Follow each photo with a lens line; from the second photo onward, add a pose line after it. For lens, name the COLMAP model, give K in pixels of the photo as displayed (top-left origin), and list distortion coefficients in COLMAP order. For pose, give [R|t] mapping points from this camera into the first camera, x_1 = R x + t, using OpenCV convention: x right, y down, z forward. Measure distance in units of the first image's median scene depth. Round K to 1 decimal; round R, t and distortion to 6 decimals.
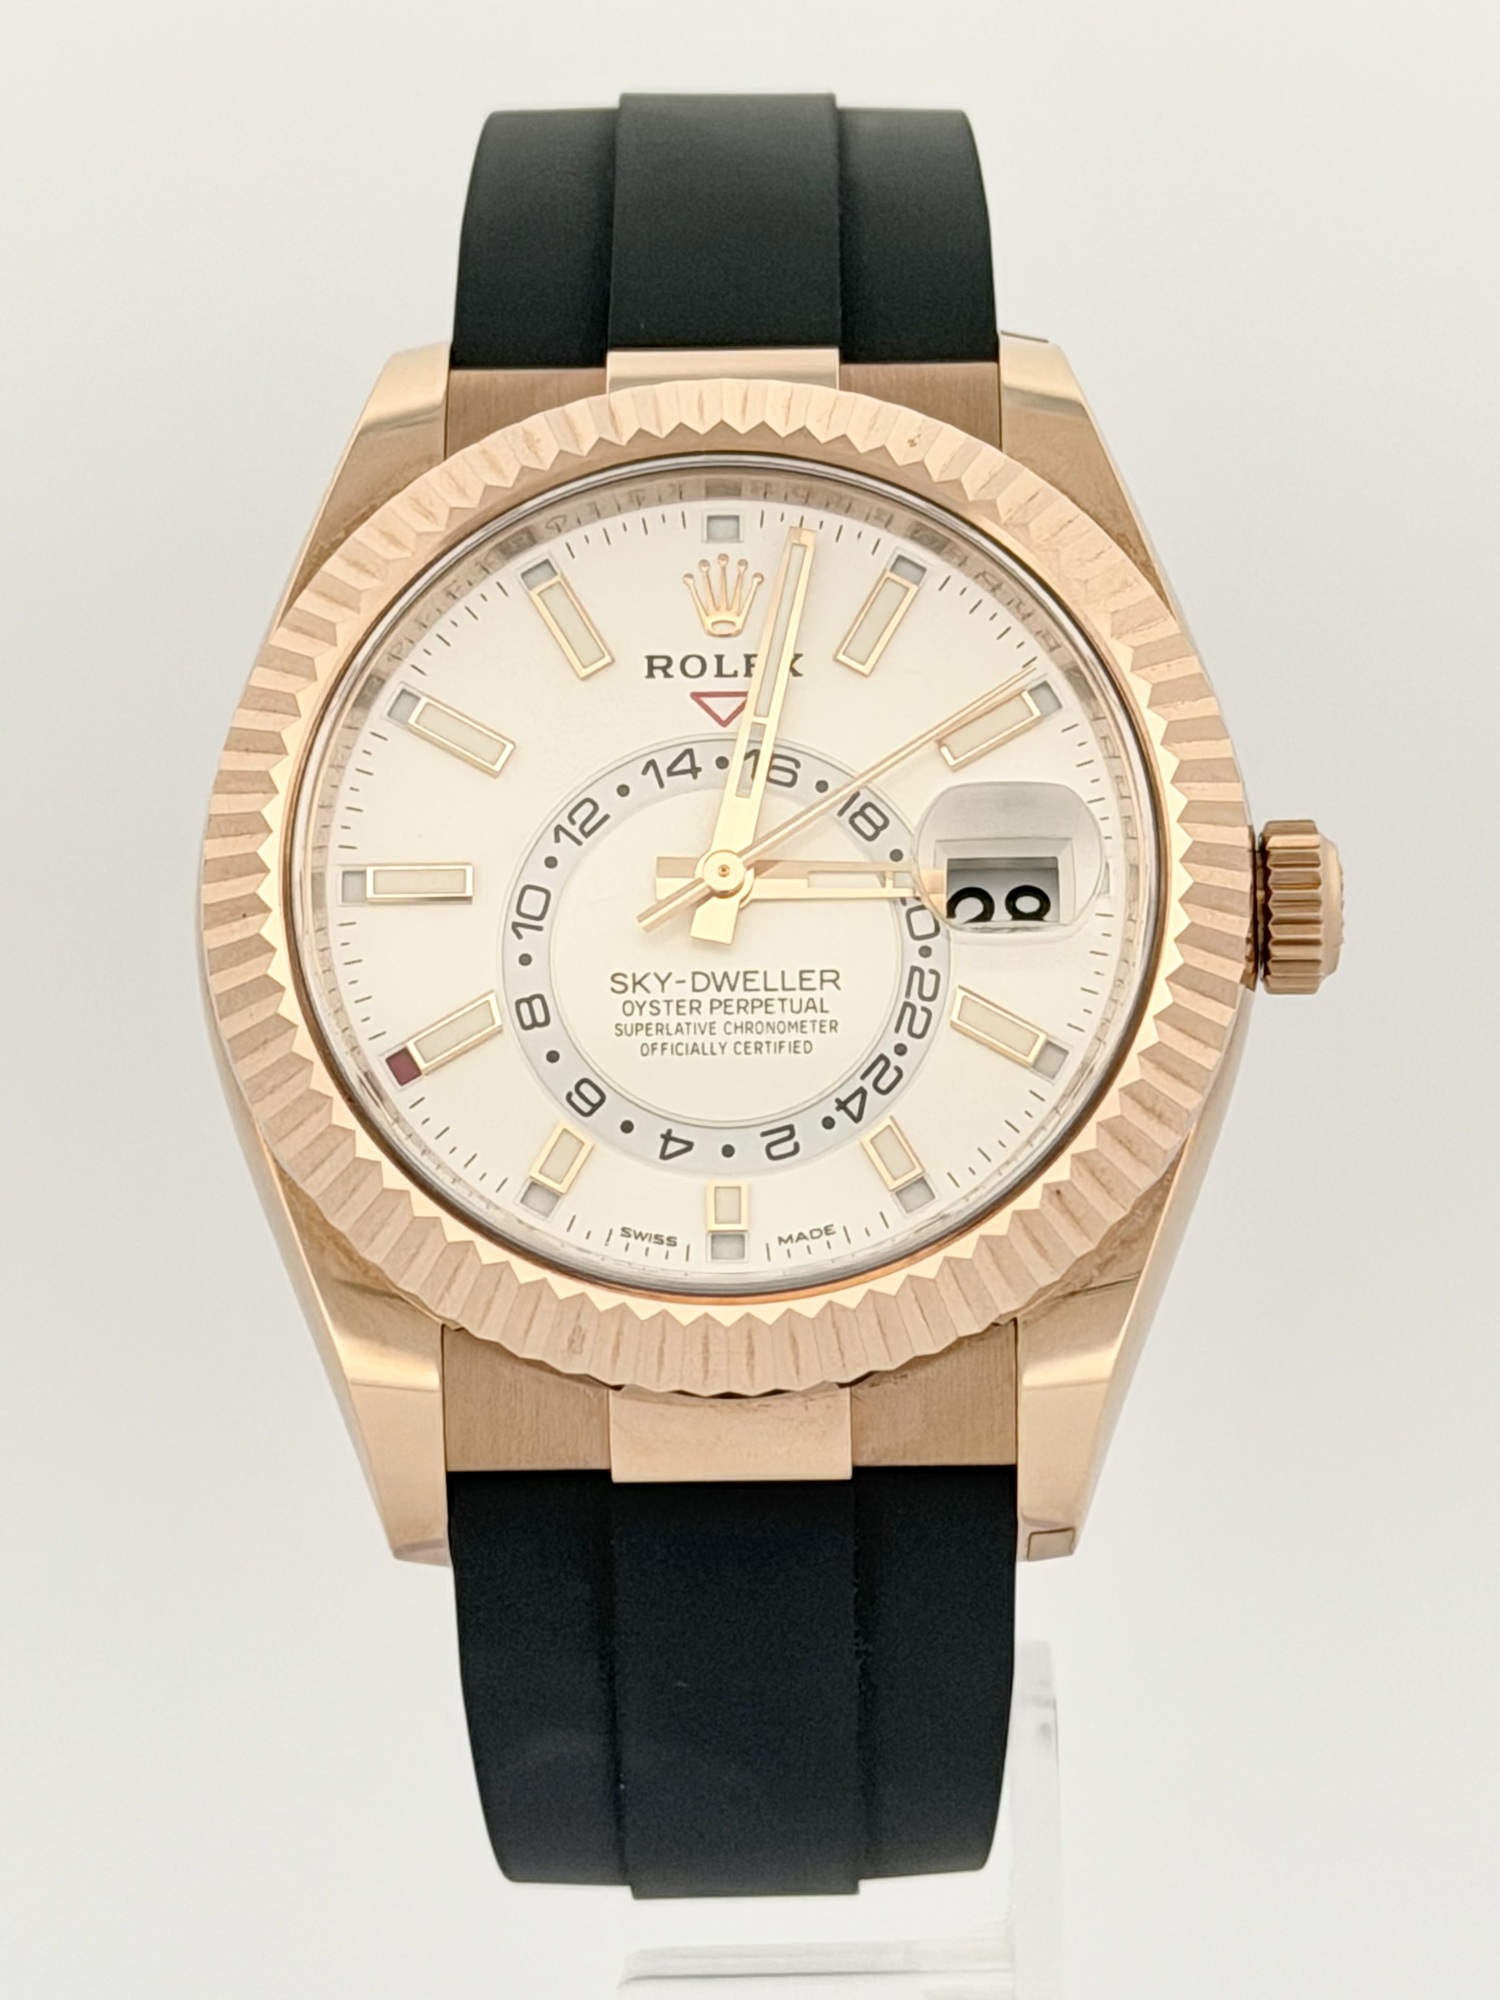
lens RADIAL K [[6322.0, 0, 757.2], [0, 6322.0, 1019.6], [0, 0, 1]] dist [0.220636, 0.000000]
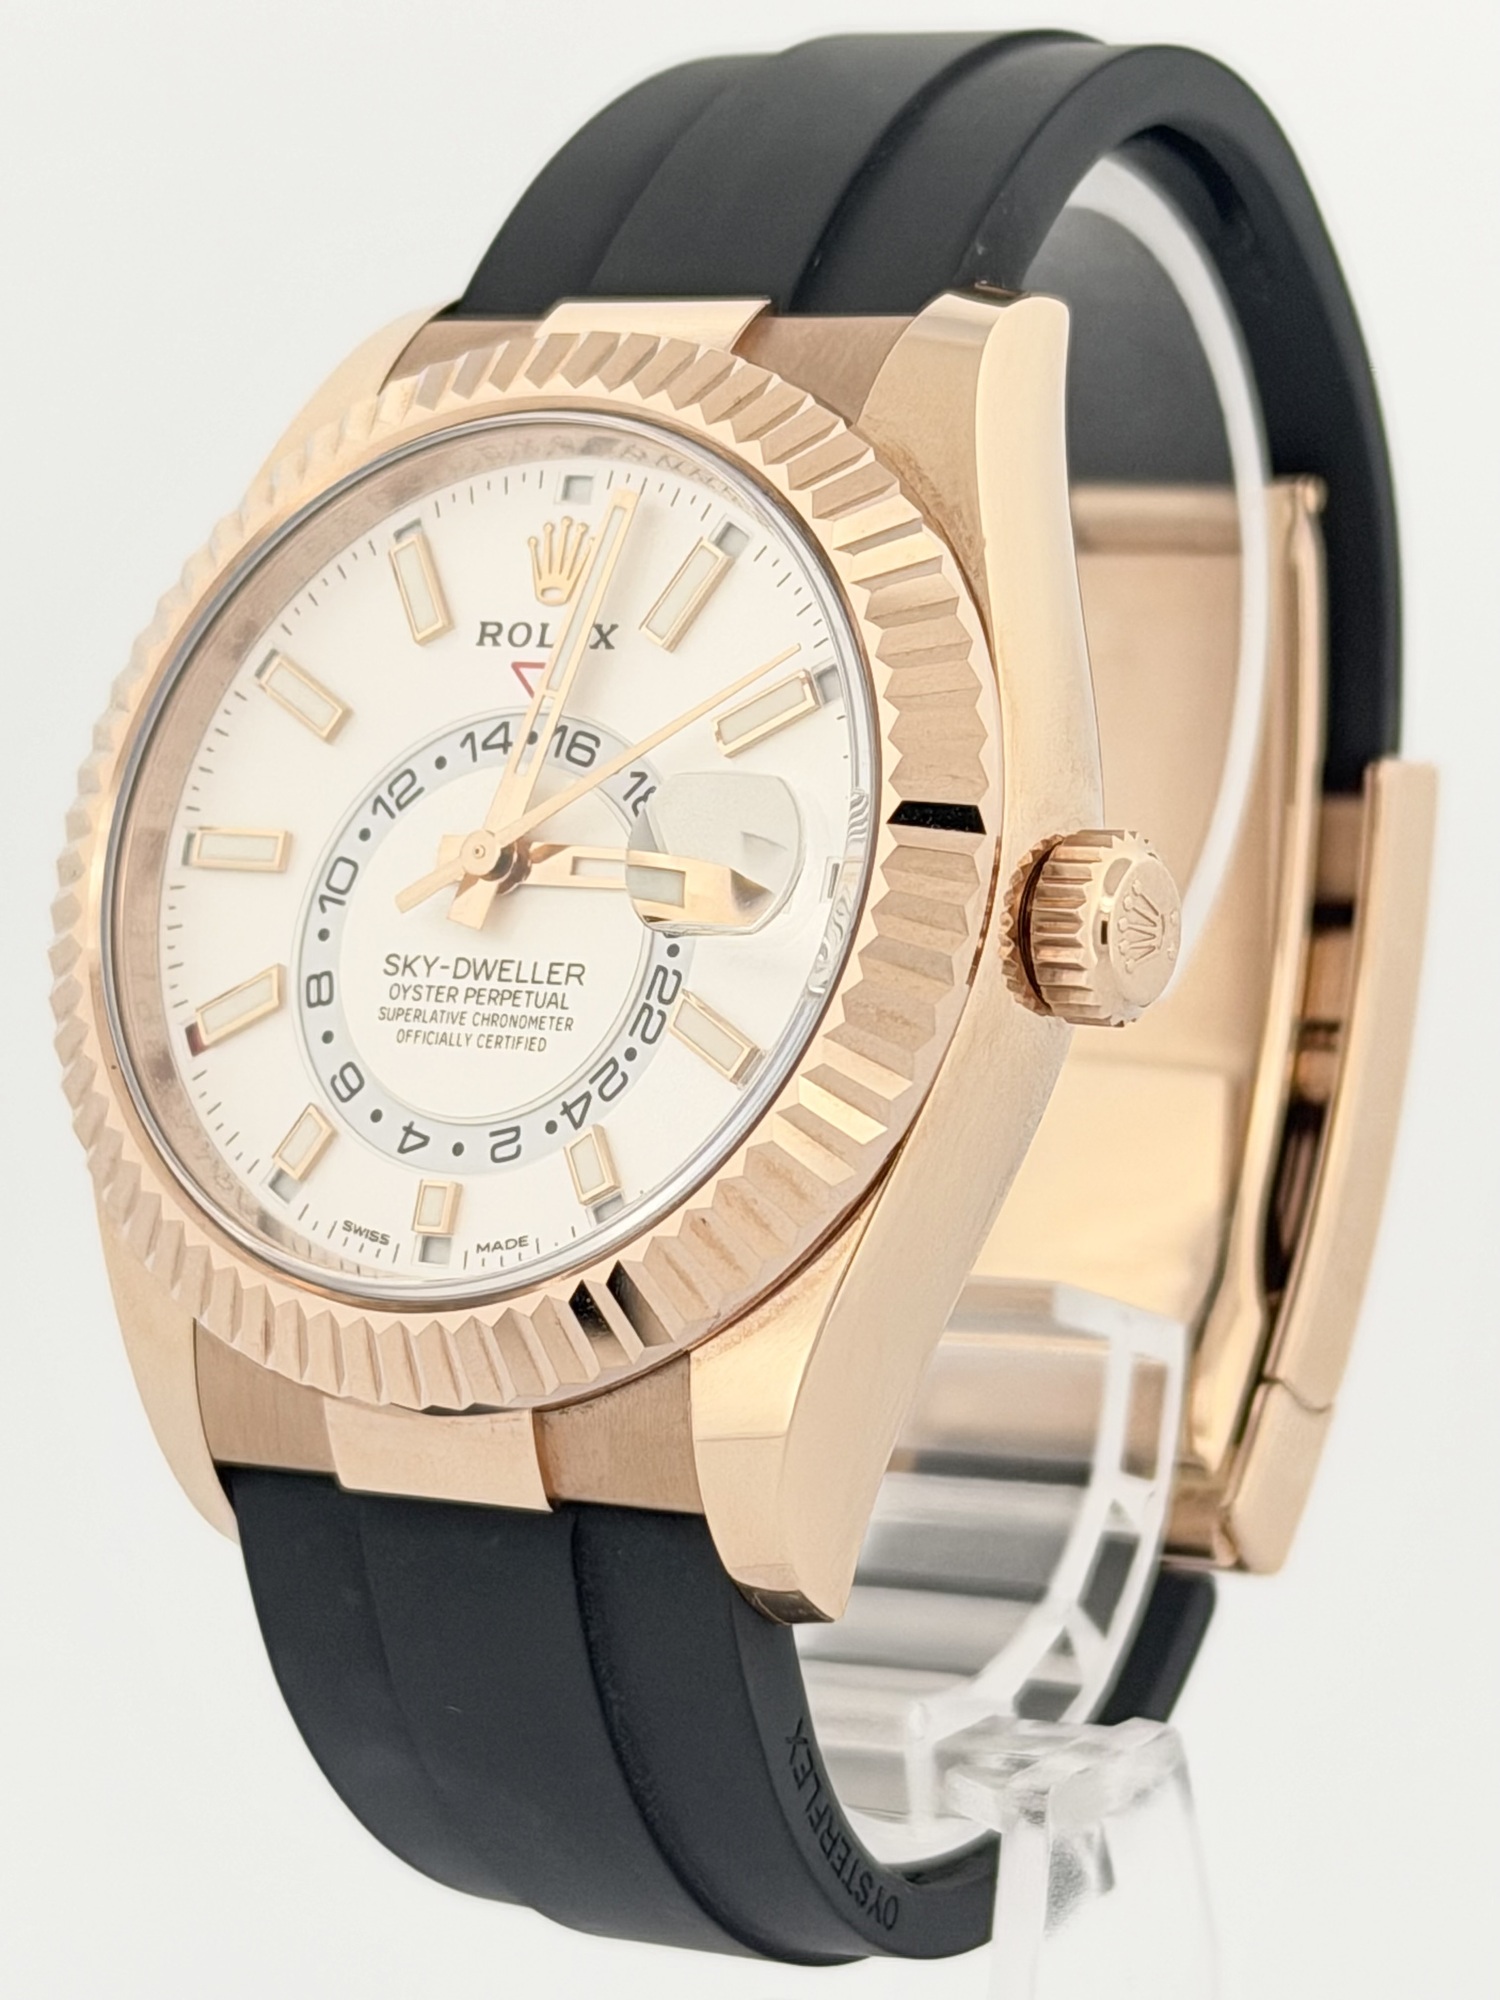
lens RADIAL K [[6322.0, 0, 742.9], [0, 6322.0, 1000.6], [0, 0, 1]] dist [0.220636, 0.000000]
pose [[0.851793, 0.062638, -0.520120, 0.517351], [-0.061970, 0.997903, 0.018691, -0.021414], [0.520200, 0.016311, 0.853889, 0.216991]]
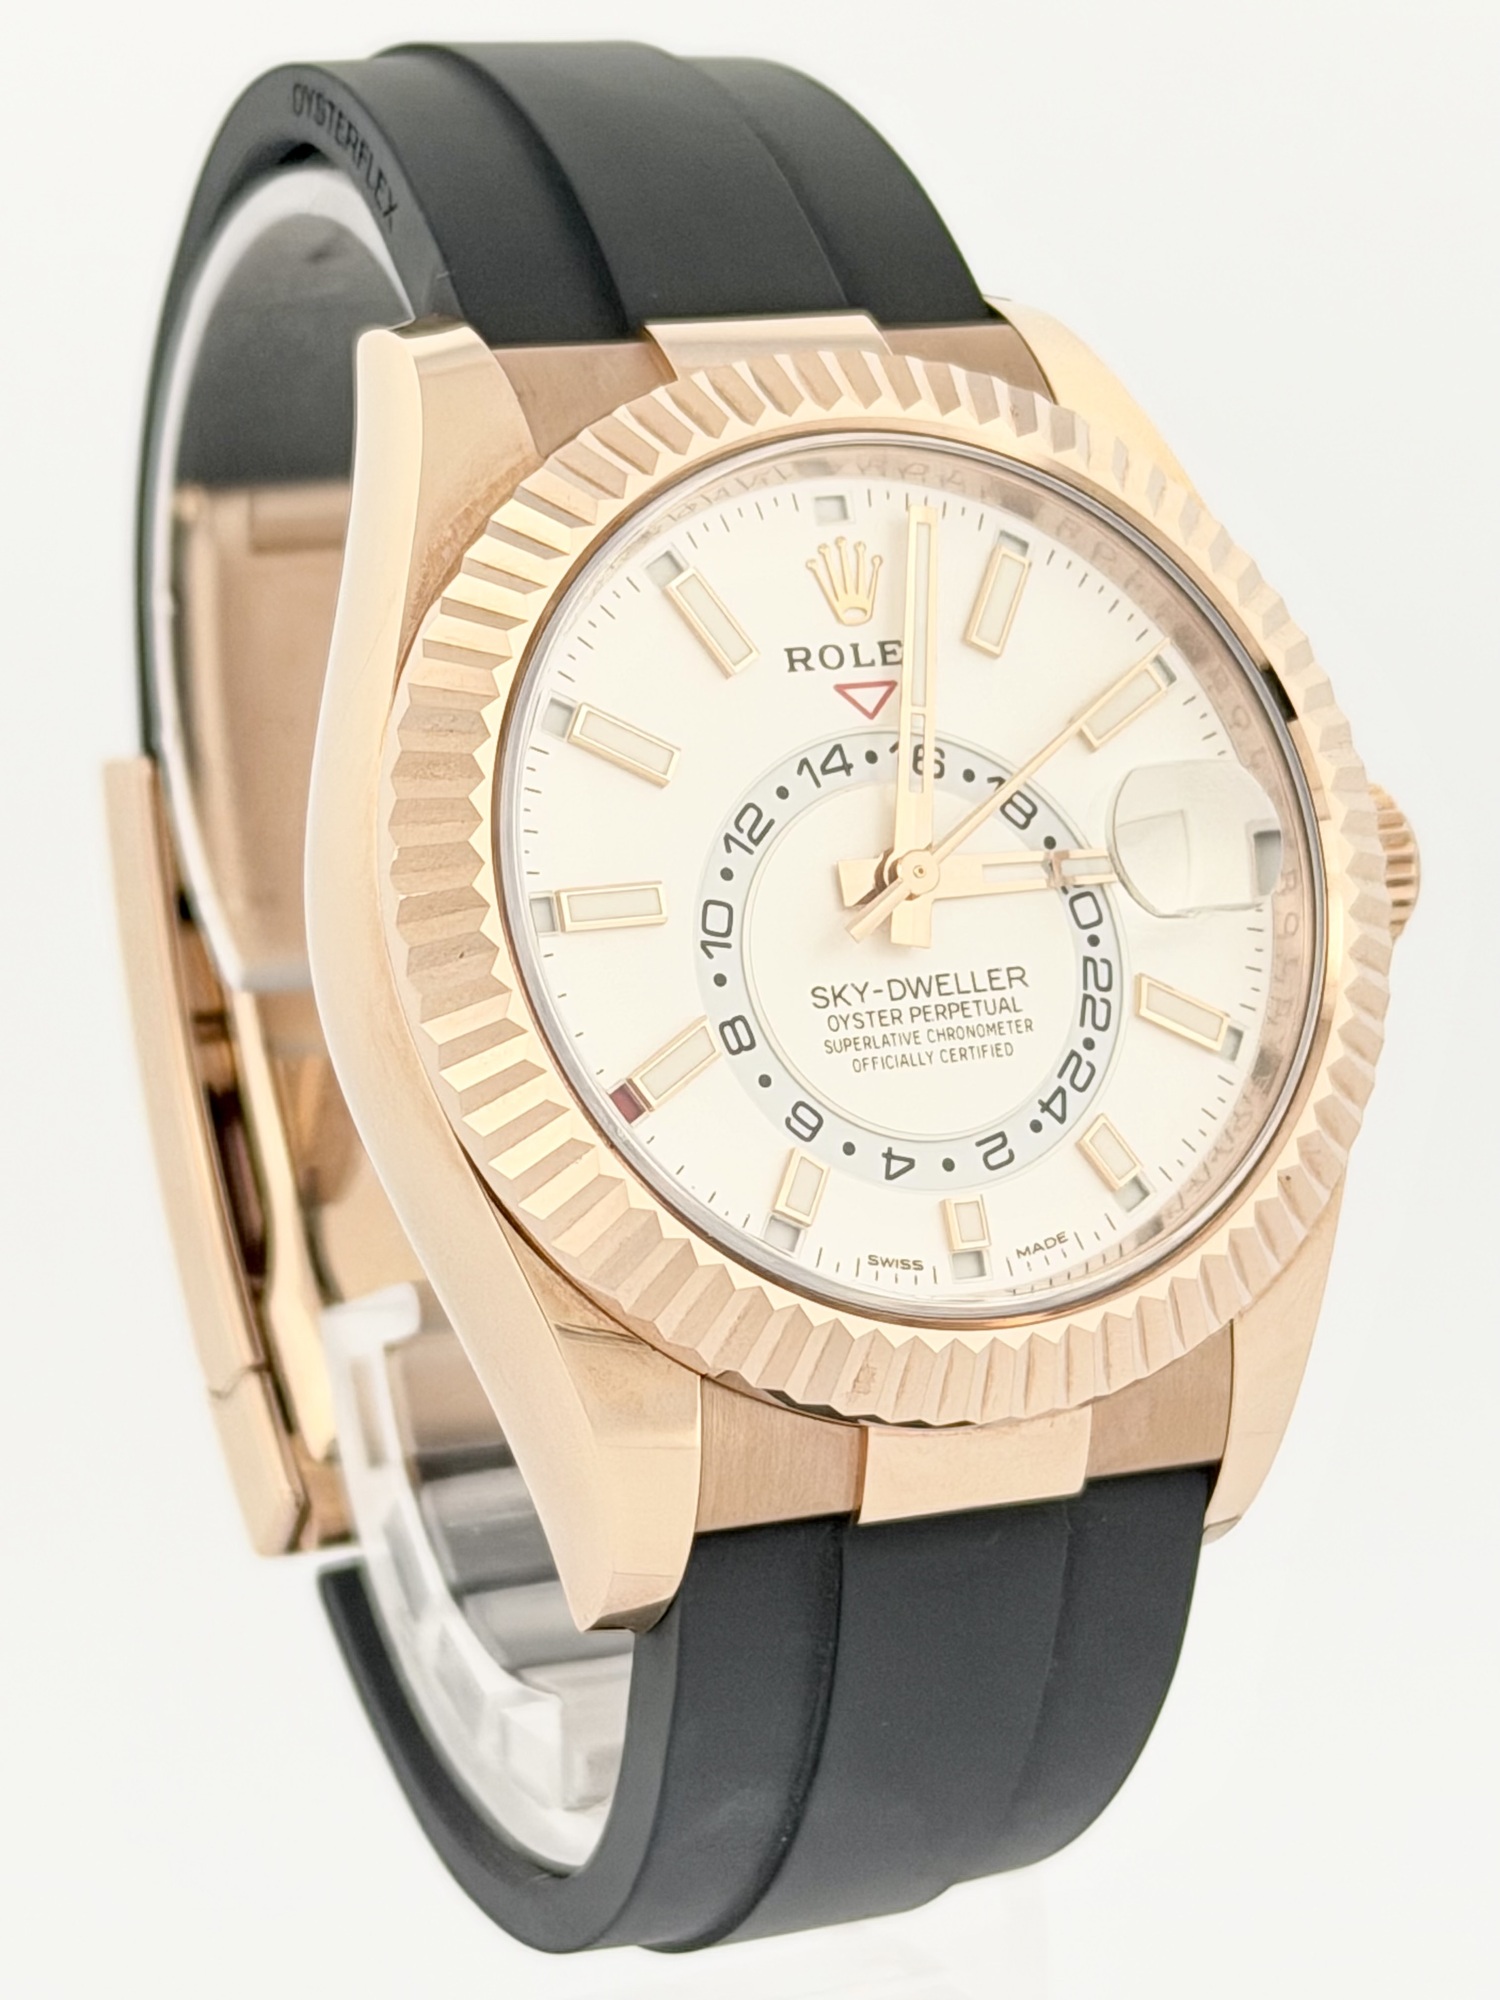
lens RADIAL K [[6322.0, 0, 744.5], [0, 6322.0, 993.2], [0, 0, 1]] dist [0.220636, 0.000000]
pose [[0.890524, -0.076537, 0.448452, -0.455995], [0.063263, 0.997003, 0.044532, -0.049267], [-0.450517, -0.011286, 0.892697, 0.161334]]
